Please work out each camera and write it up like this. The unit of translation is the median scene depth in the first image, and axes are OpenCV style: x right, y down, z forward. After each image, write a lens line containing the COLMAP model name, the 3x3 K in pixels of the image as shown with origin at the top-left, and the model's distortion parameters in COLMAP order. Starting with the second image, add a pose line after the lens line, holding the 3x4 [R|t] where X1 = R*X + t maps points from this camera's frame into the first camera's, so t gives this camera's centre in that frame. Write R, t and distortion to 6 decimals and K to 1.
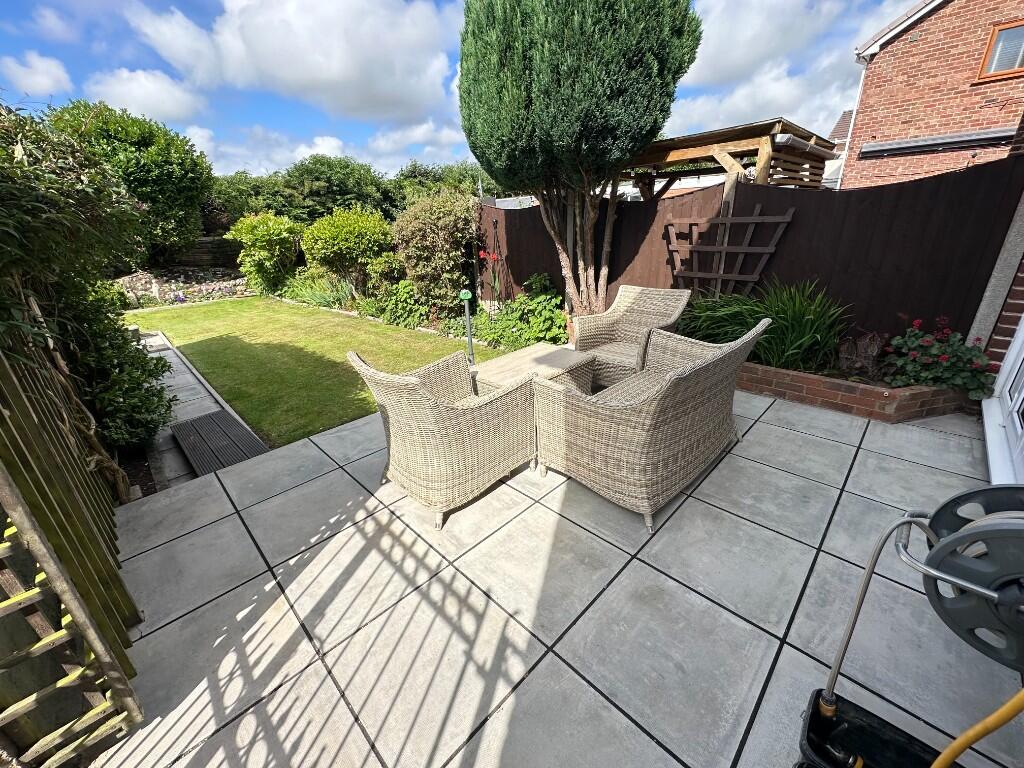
lens RADIAL K [[408.0, 0, 512.6], [0, 408.0, 383.6], [0, 0, 1]] dist [-0.004008, 0.000874]
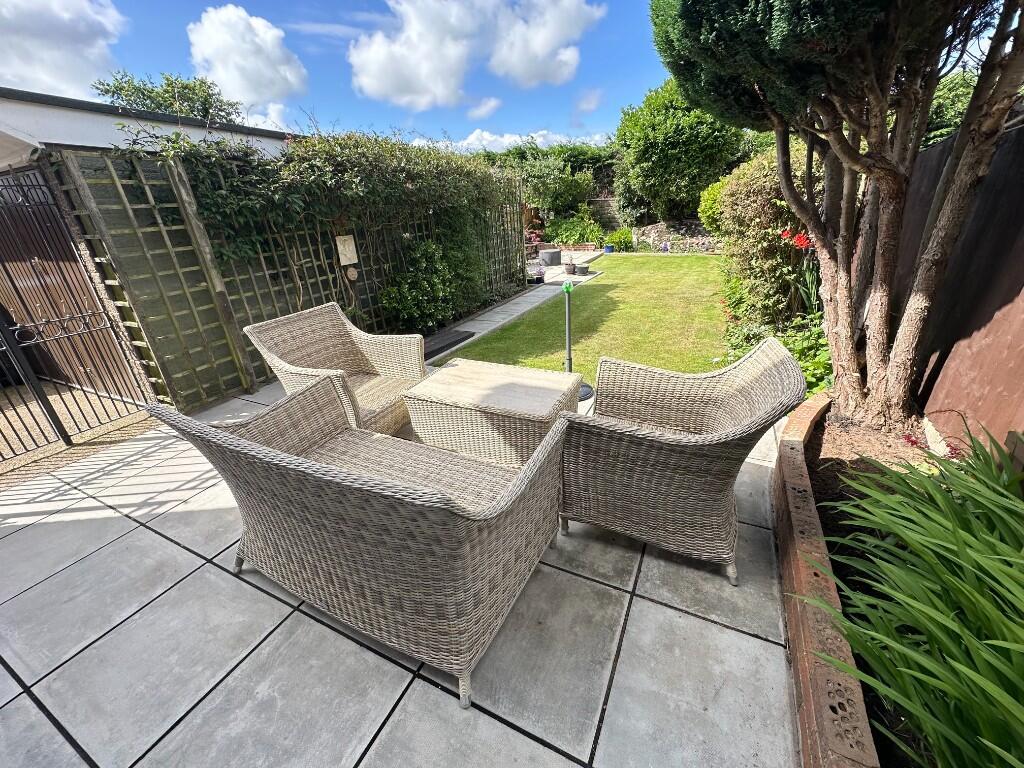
lens RADIAL K [[408.0, 0, 515.4], [0, 408.0, 383.3], [0, 0, 1]] dist [-0.004008, 0.000874]
pose [[0.324747, 0.406295, -0.854086, 1.261962], [-0.315231, 0.897893, 0.307275, -0.532054], [0.891722, 0.169448, 0.419665, 1.216432]]
